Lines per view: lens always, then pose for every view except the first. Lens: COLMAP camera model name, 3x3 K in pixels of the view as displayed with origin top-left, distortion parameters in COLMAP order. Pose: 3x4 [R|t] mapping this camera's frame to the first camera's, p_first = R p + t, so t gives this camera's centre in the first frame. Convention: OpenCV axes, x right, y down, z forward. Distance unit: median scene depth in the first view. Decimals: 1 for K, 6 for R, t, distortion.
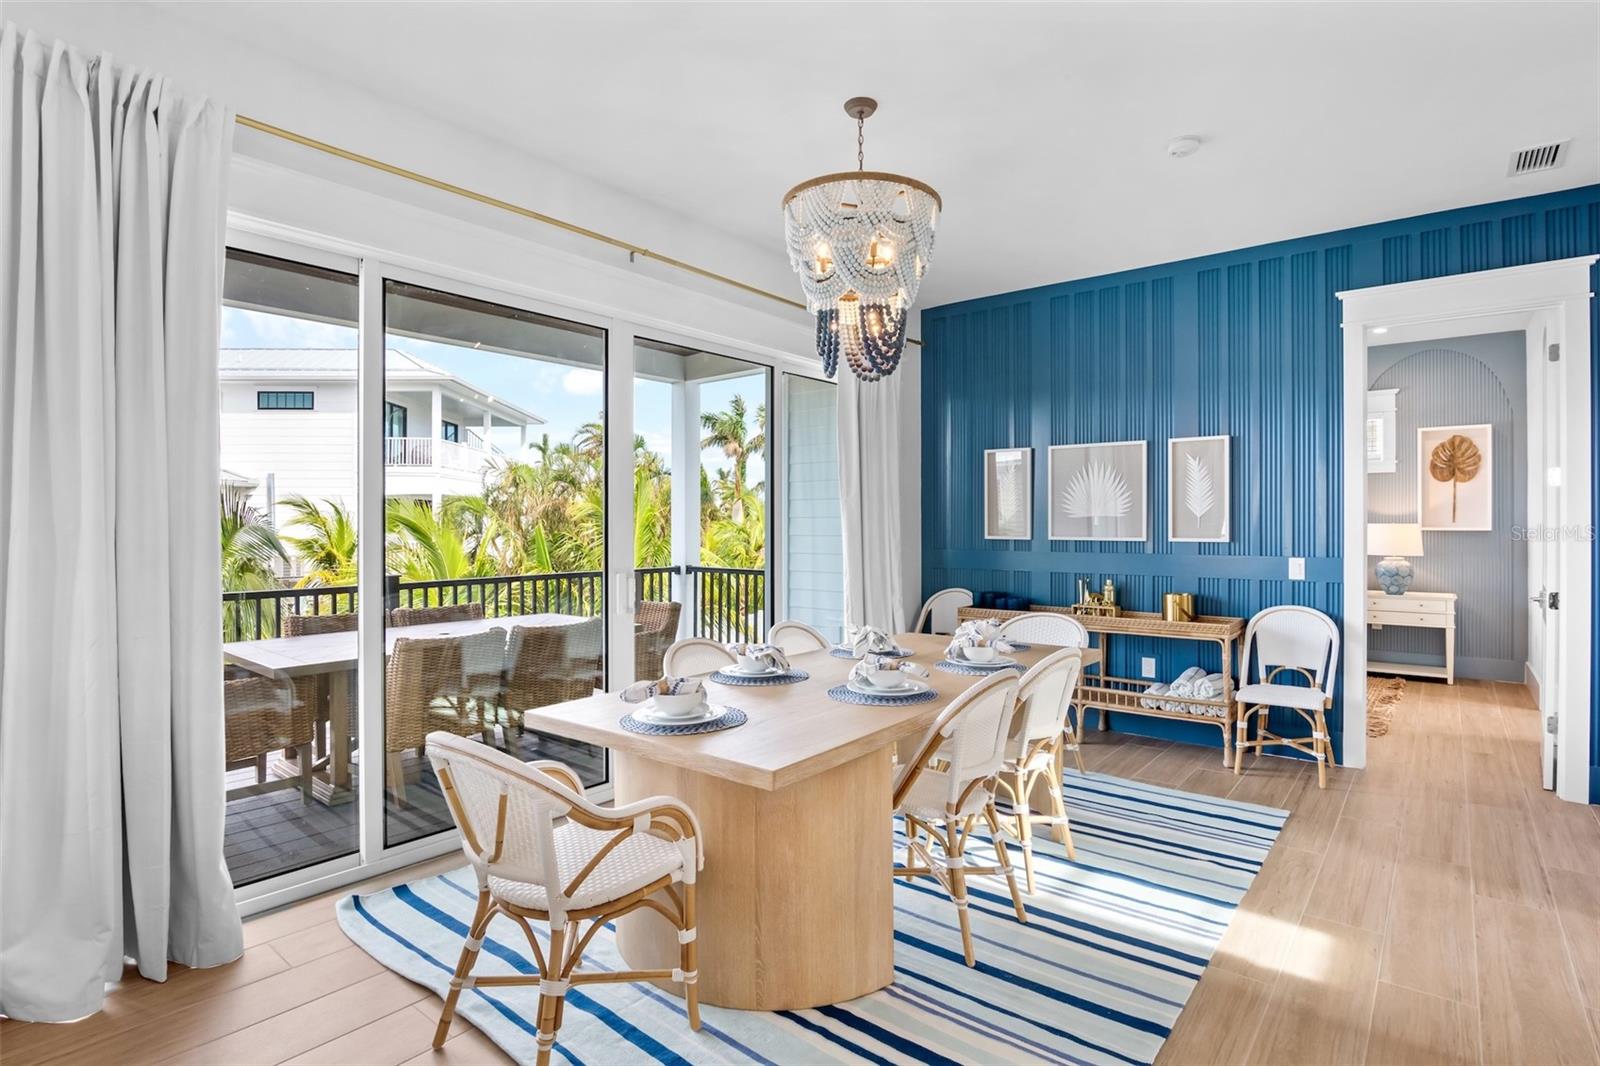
lens RADIAL K [[800.9, 0, 794.1], [0, 800.9, 528.8], [0, 0, 1]] dist [-0.018082, -0.000454]
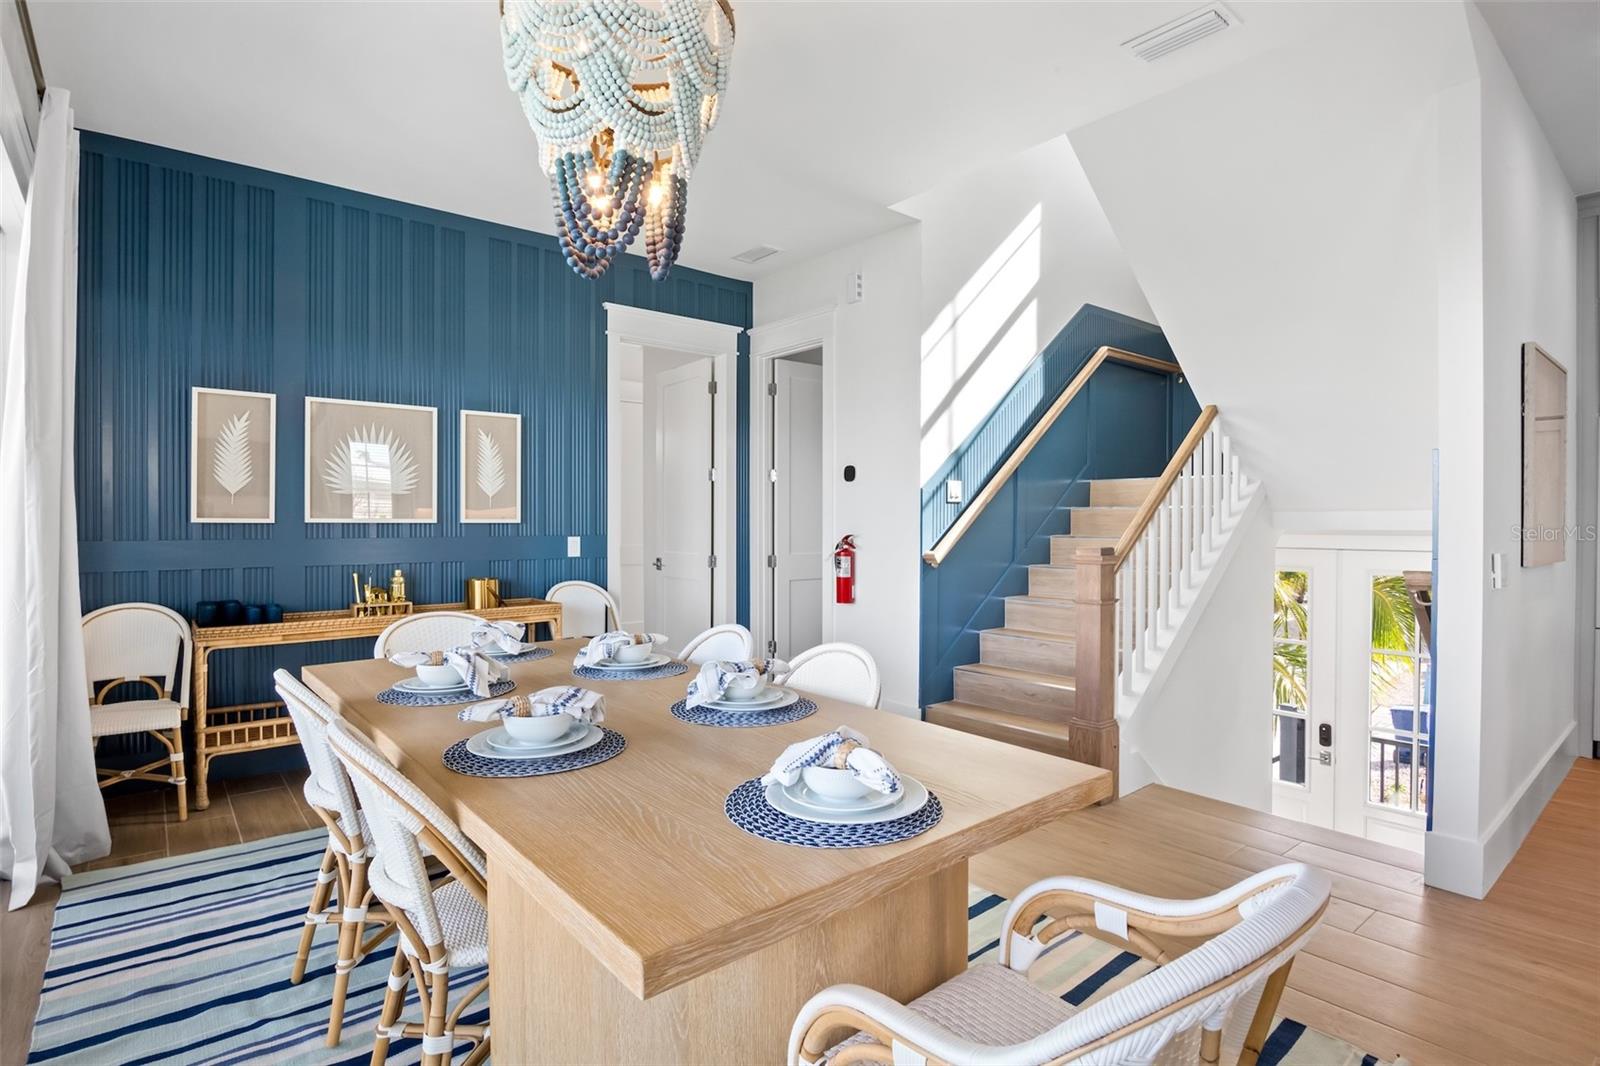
lens RADIAL K [[800.9, 0, 794.1], [0, 800.9, 528.8], [0, 0, 1]] dist [-0.018082, -0.000454]
pose [[0.195683, -0.008523, 0.980630, -0.333534], [0.003937, 0.999961, 0.007906, 0.016004], [-0.980659, 0.002314, 0.195709, 0.431287]]
